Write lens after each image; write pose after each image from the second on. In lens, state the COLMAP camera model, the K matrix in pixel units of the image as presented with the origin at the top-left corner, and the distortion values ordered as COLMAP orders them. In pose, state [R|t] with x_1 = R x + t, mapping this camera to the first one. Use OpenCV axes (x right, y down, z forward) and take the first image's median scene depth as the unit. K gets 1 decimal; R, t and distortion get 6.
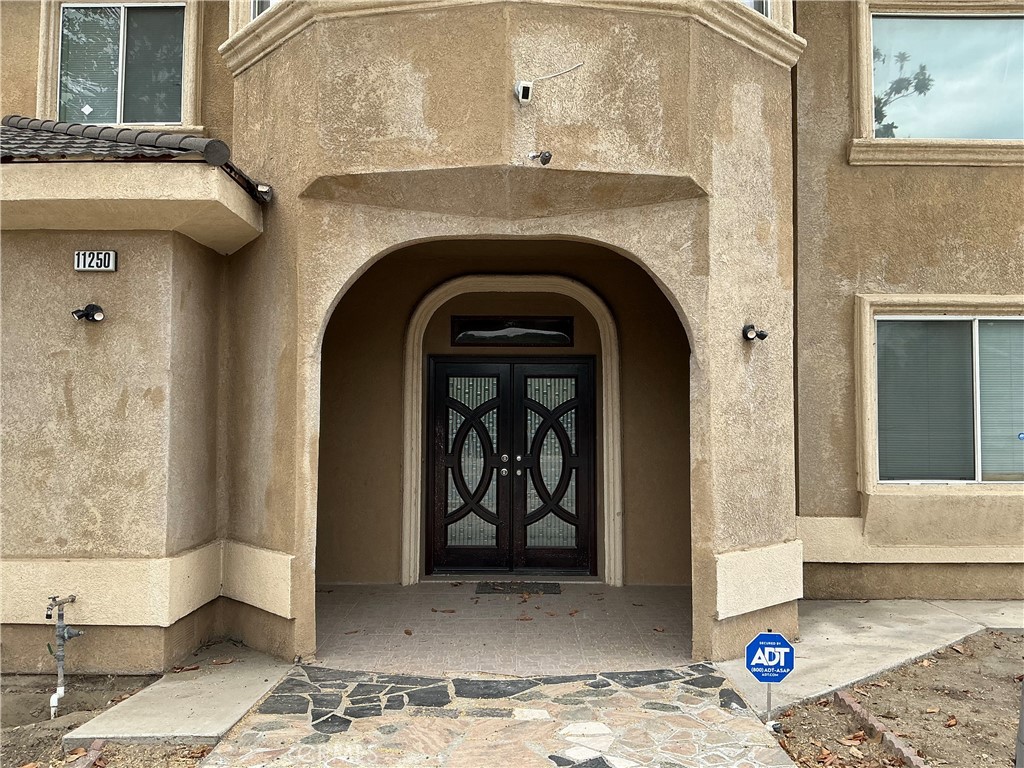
lens RADIAL K [[853.7, 0, 512.0], [0, 853.7, 384.0], [0, 0, 1]] dist [0.164739, -0.350652]
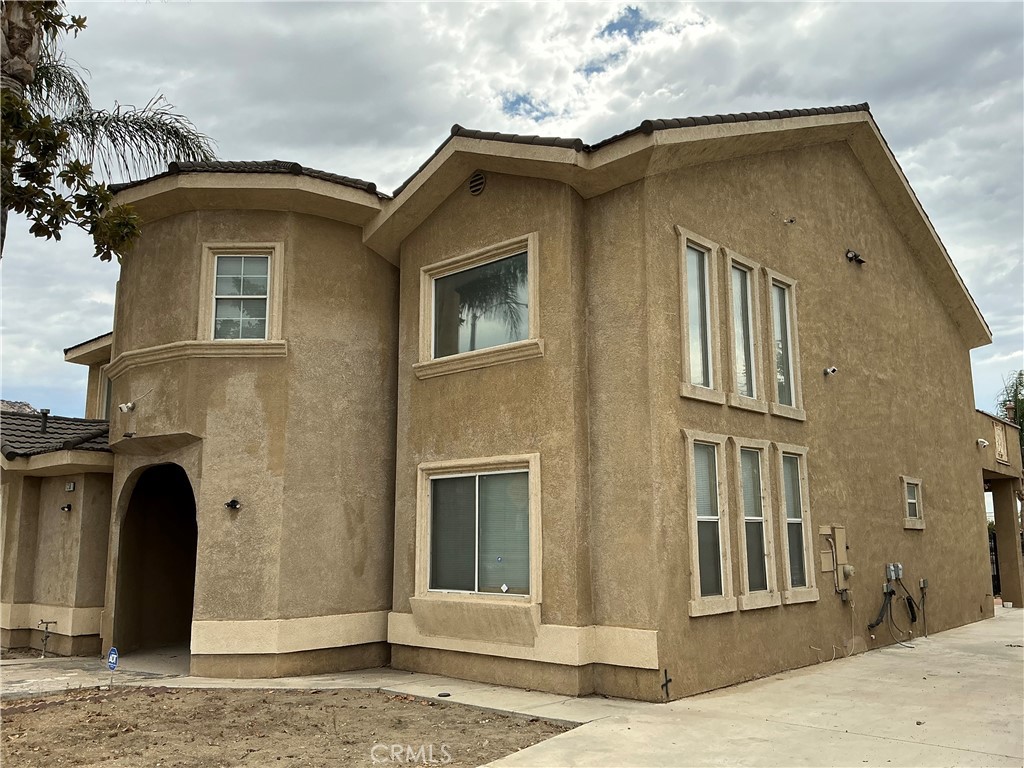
lens RADIAL K [[853.7, 0, 512.0], [0, 853.7, 384.0], [0, 0, 1]] dist [0.164739, -0.350652]
pose [[0.736231, -0.125555, -0.664981, 1.579885], [0.036464, 0.988571, -0.146281, -0.014917], [0.675747, 0.083448, 0.732395, -0.007790]]
